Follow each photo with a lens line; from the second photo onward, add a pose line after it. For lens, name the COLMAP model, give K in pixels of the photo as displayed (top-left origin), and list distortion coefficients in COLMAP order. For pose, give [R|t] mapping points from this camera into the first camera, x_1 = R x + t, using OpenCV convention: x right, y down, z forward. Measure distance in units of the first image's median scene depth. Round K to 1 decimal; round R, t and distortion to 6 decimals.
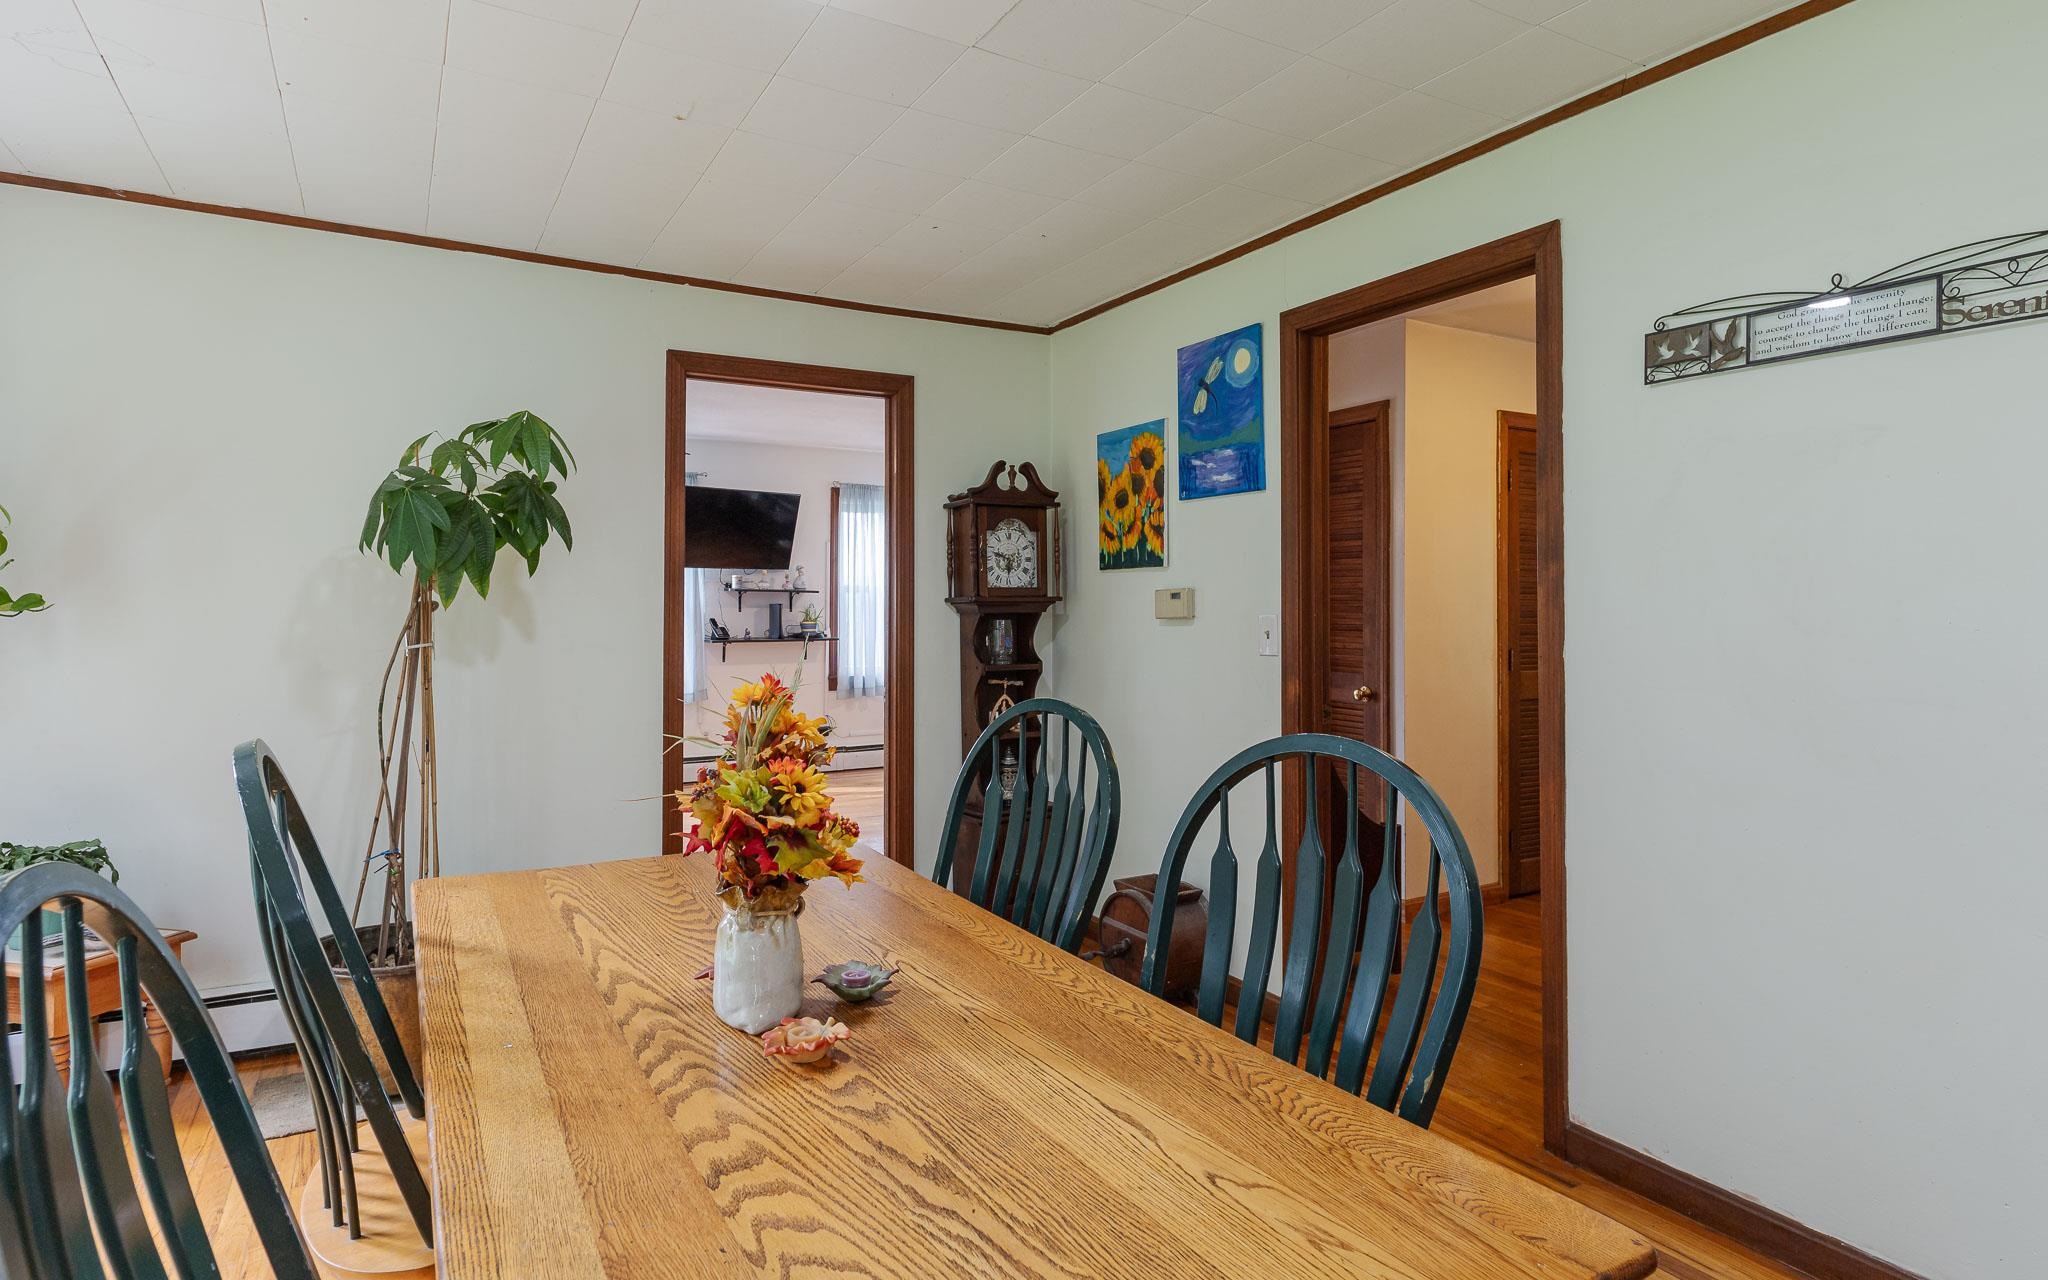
lens RADIAL K [[1106.3, 0, 1018.0], [0, 1106.3, 608.5], [0, 0, 1]] dist [0.001868, -0.000110]
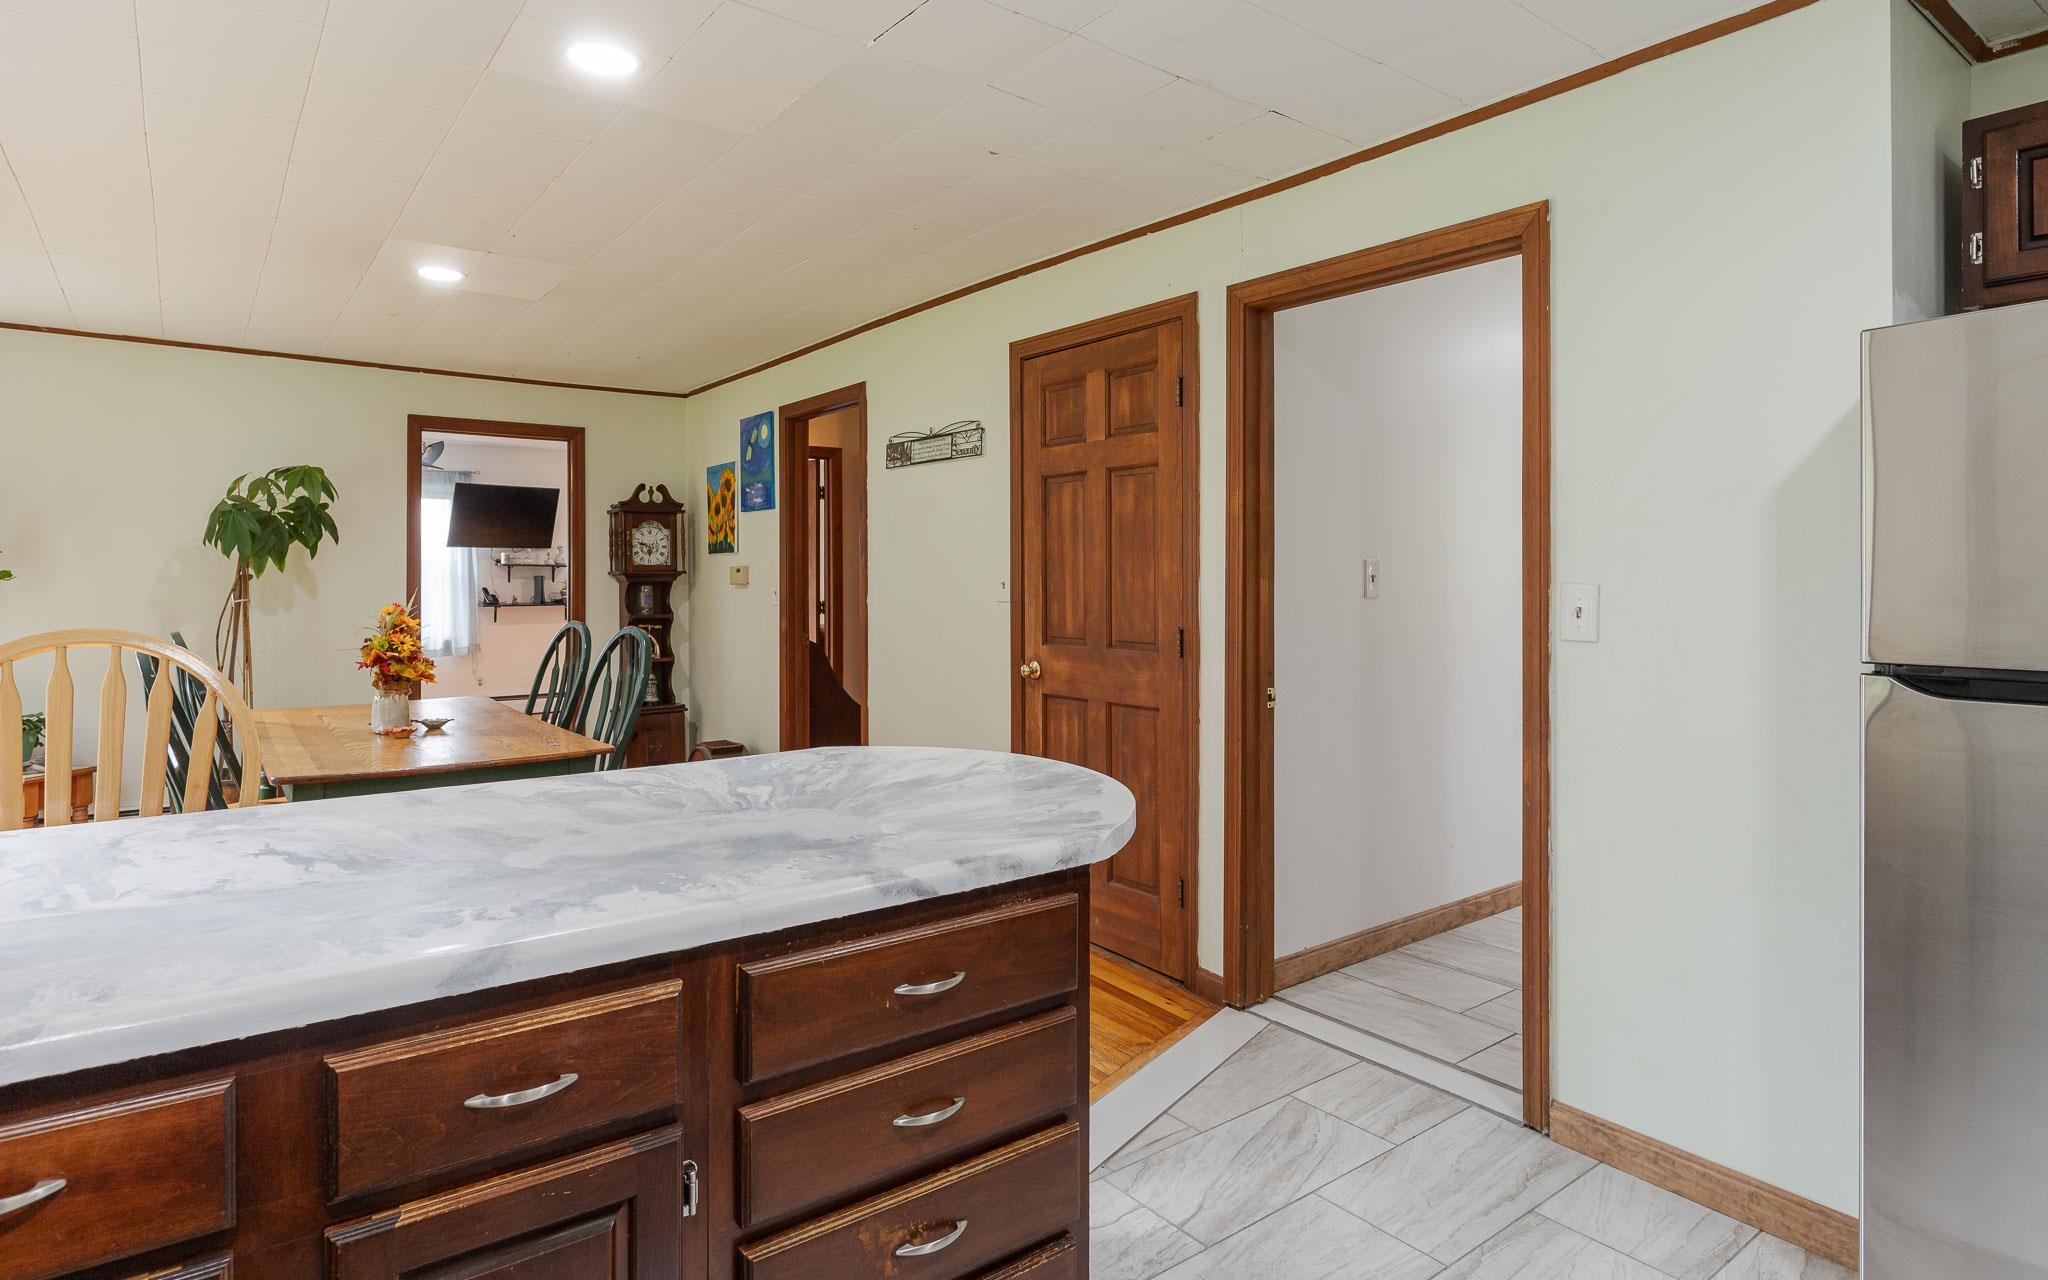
lens RADIAL K [[1099.0, 0, 1023.0], [0, 1099.0, 591.2], [0, 0, 1]] dist [-0.002627, -0.000904]
pose [[0.990864, -0.002641, 0.134839, 0.335022], [0.001343, 0.999952, 0.009718, 0.003801], [-0.134858, -0.009448, 0.990820, -0.660594]]
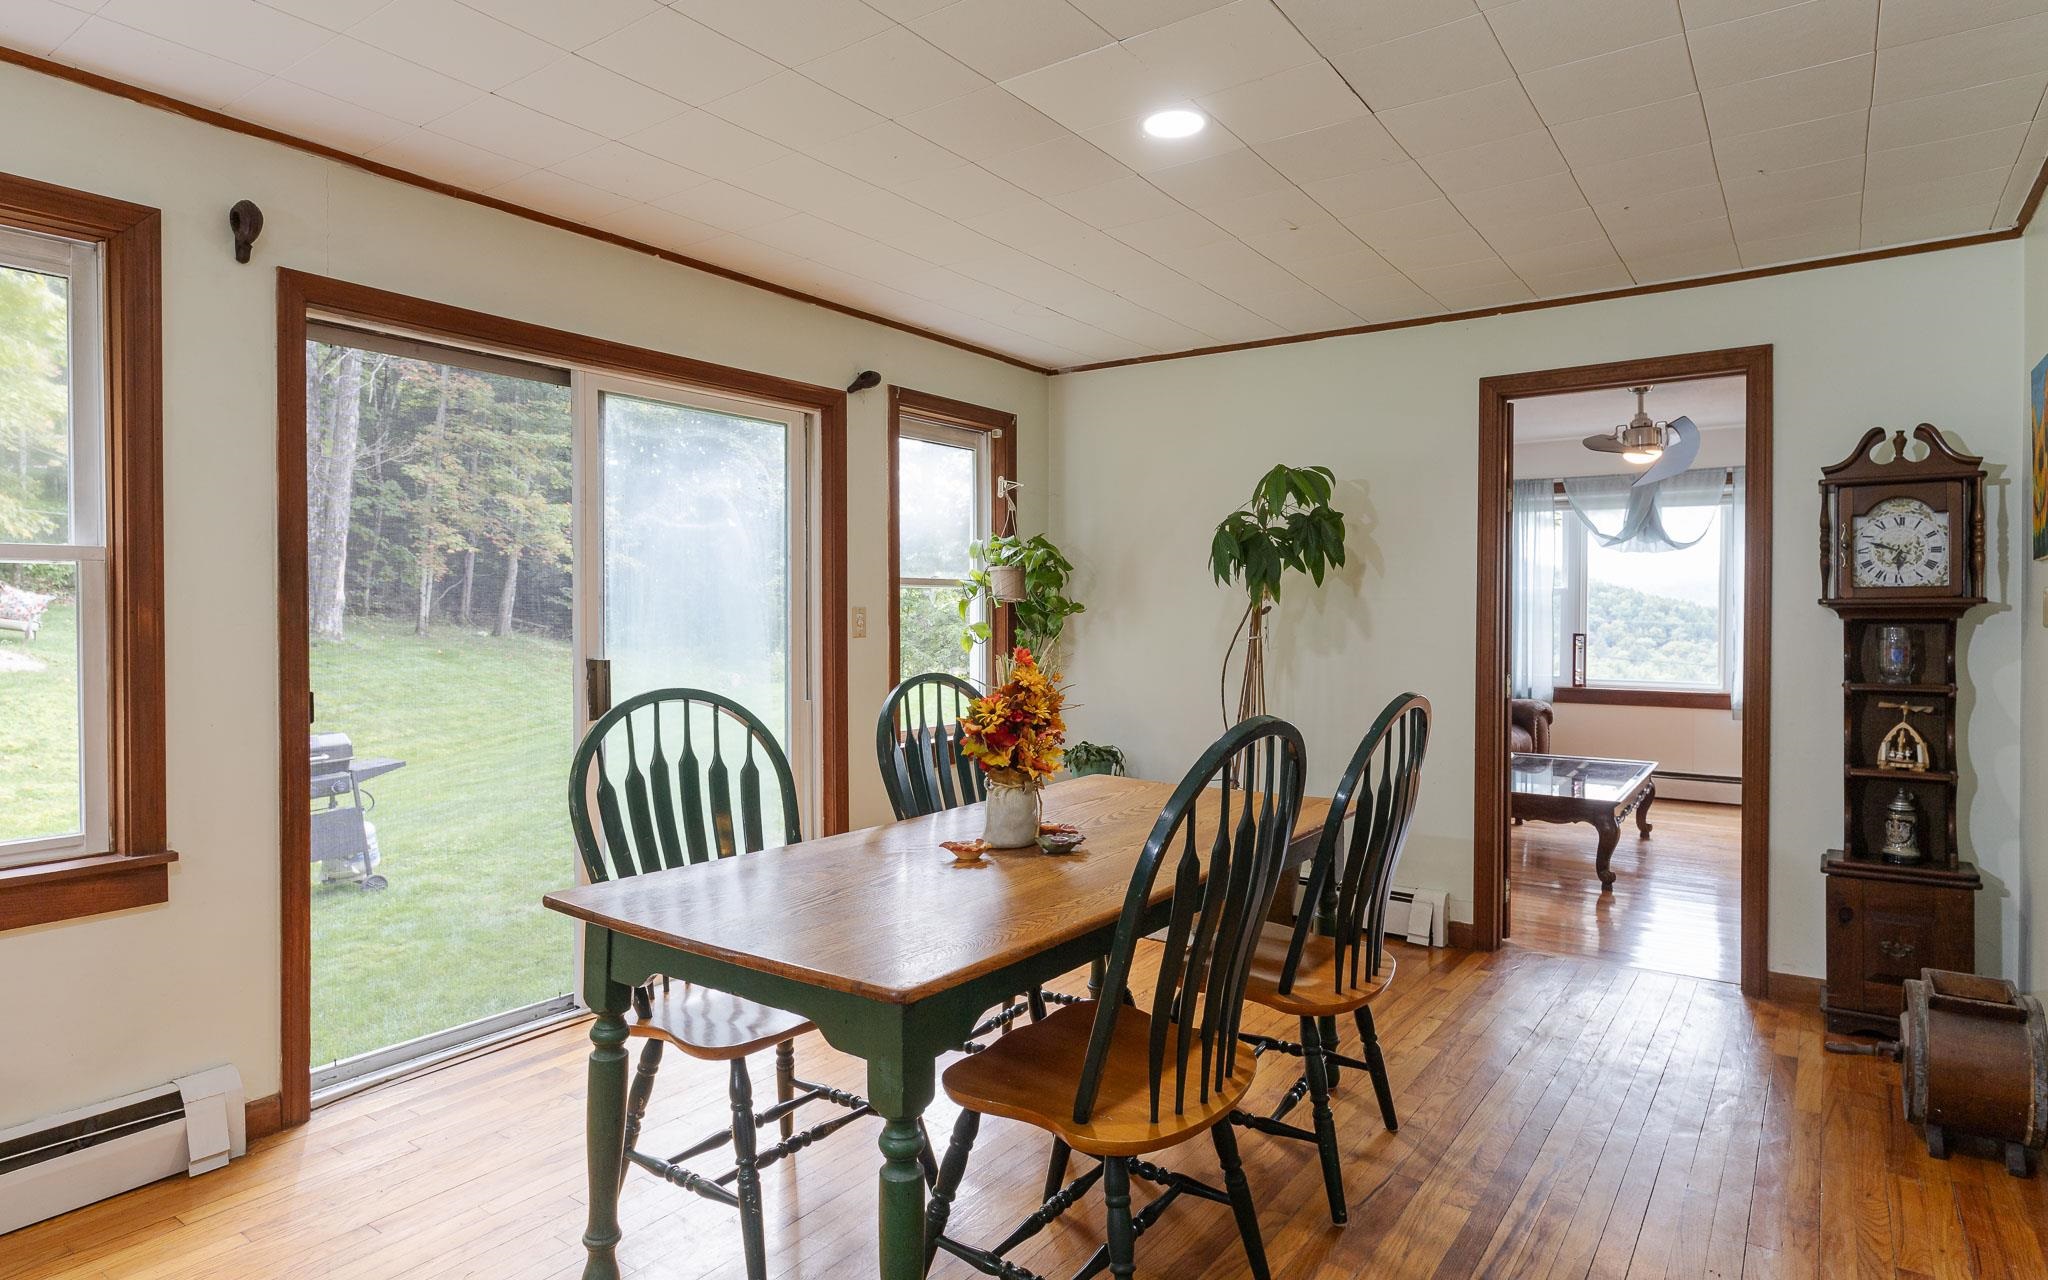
lens RADIAL K [[1106.3, 0, 1018.0], [0, 1106.3, 608.5], [0, 0, 1]] dist [0.001868, -0.000110]
pose [[0.411274, 0.004759, -0.911499, 0.501587], [0.008567, 0.999922, 0.009086, -0.017538], [0.911471, -0.011546, 0.411201, 0.115481]]
